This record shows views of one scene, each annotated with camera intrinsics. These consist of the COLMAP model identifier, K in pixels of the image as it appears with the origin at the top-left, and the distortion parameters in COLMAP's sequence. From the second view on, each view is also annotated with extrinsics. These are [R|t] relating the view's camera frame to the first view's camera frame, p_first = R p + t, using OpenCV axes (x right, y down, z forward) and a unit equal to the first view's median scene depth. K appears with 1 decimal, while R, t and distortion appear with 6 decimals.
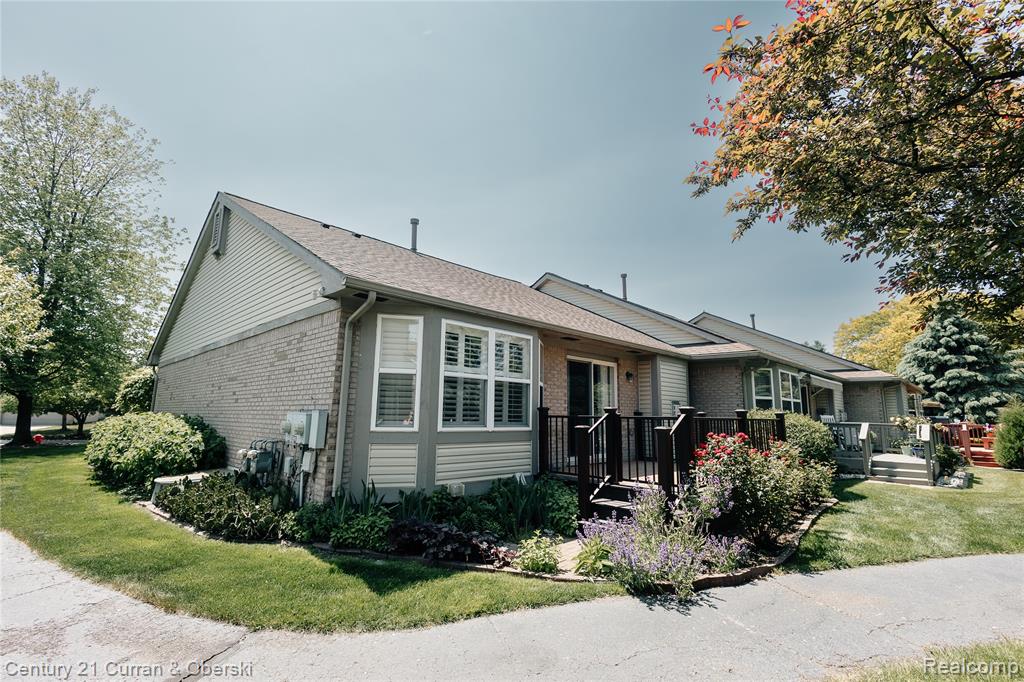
lens RADIAL K [[470.5, 0, 514.2], [0, 470.5, 335.3], [0, 0, 1]] dist [0.000550, -0.000240]
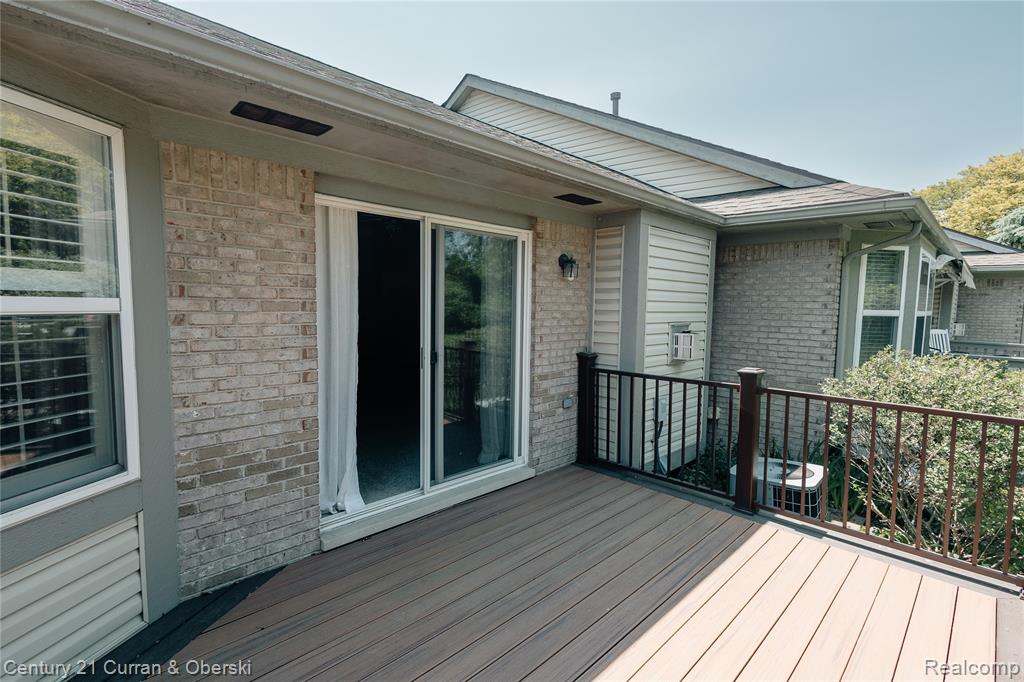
lens RADIAL K [[470.5, 0, 506.7], [0, 470.5, 342.1], [0, 0, 1]] dist [0.000550, -0.000240]
pose [[0.999515, 0.002992, -0.031006, 0.201400], [0.004892, 0.967942, 0.251127, 0.048695], [0.030763, -0.251157, 0.967457, 0.587632]]
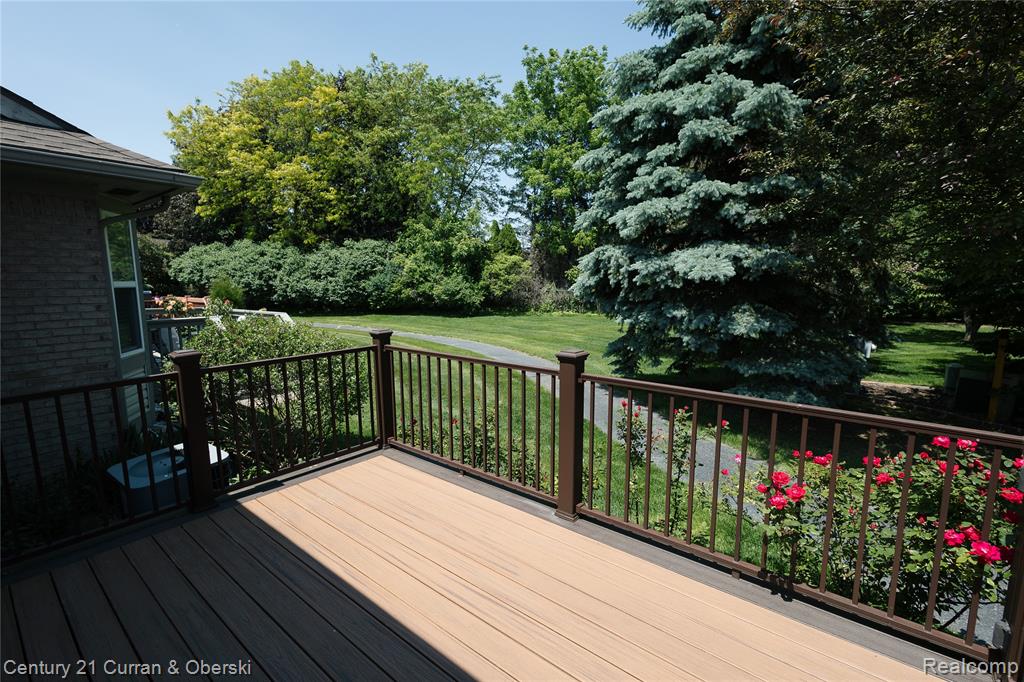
lens RADIAL K [[470.5, 0, 513.6], [0, 470.5, 343.9], [0, 0, 1]] dist [0.000550, -0.000240]
pose [[-0.082819, -0.147464, 0.985594, 0.068079], [-0.166249, 0.977177, 0.132235, 0.074566], [-0.982600, -0.152902, -0.105444, 0.736116]]
